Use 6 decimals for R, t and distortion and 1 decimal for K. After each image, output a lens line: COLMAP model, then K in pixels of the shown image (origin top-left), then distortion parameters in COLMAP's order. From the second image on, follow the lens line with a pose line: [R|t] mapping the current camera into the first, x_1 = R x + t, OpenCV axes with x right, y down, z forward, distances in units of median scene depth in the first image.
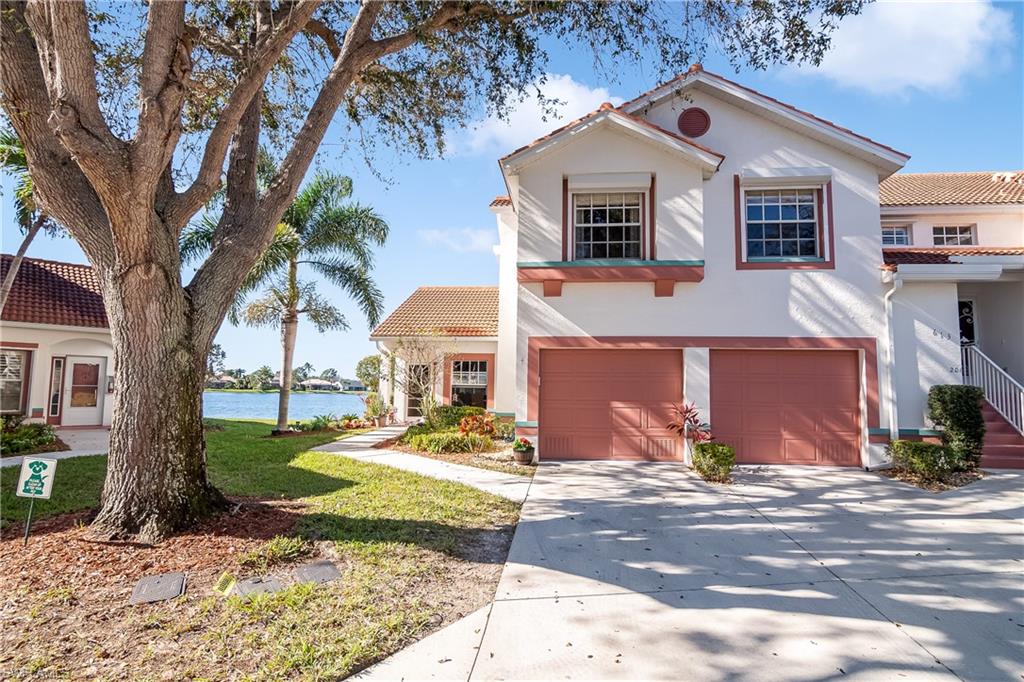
lens RADIAL K [[514.9, 0, 517.6], [0, 514.9, 347.0], [0, 0, 1]] dist [-0.005324, 0.001240]
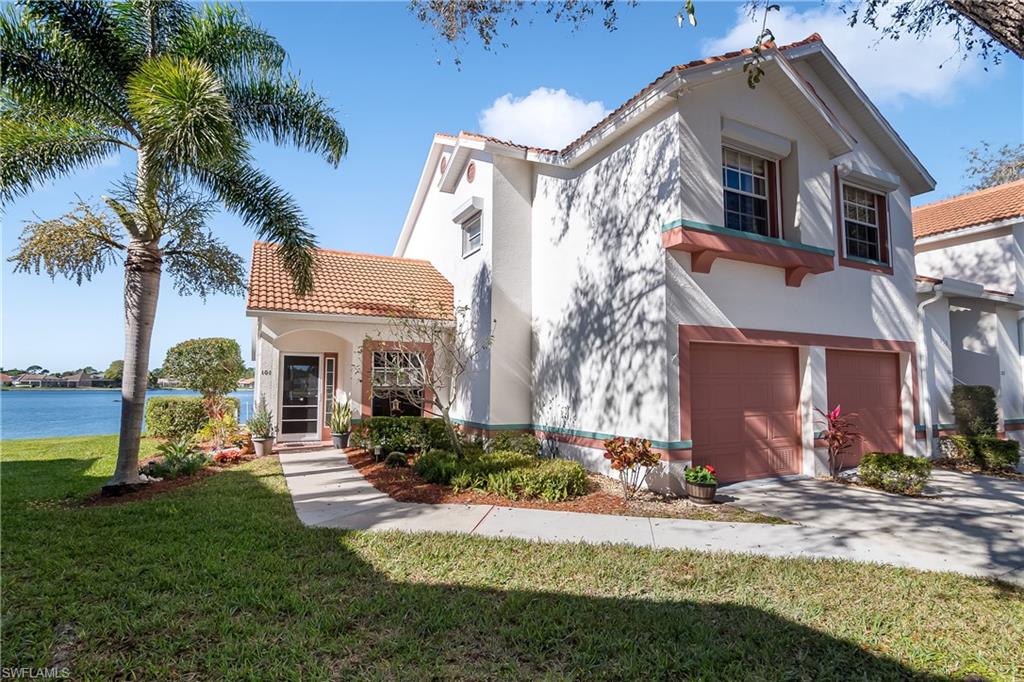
lens RADIAL K [[514.9, 0, 507.9], [0, 514.9, 340.9], [0, 0, 1]] dist [-0.005324, 0.001240]
pose [[0.844008, 0.034670, 0.535208, -0.572613], [-0.037500, 0.999281, -0.005597, 0.016072], [-0.535017, -0.015346, 0.844702, 0.520117]]
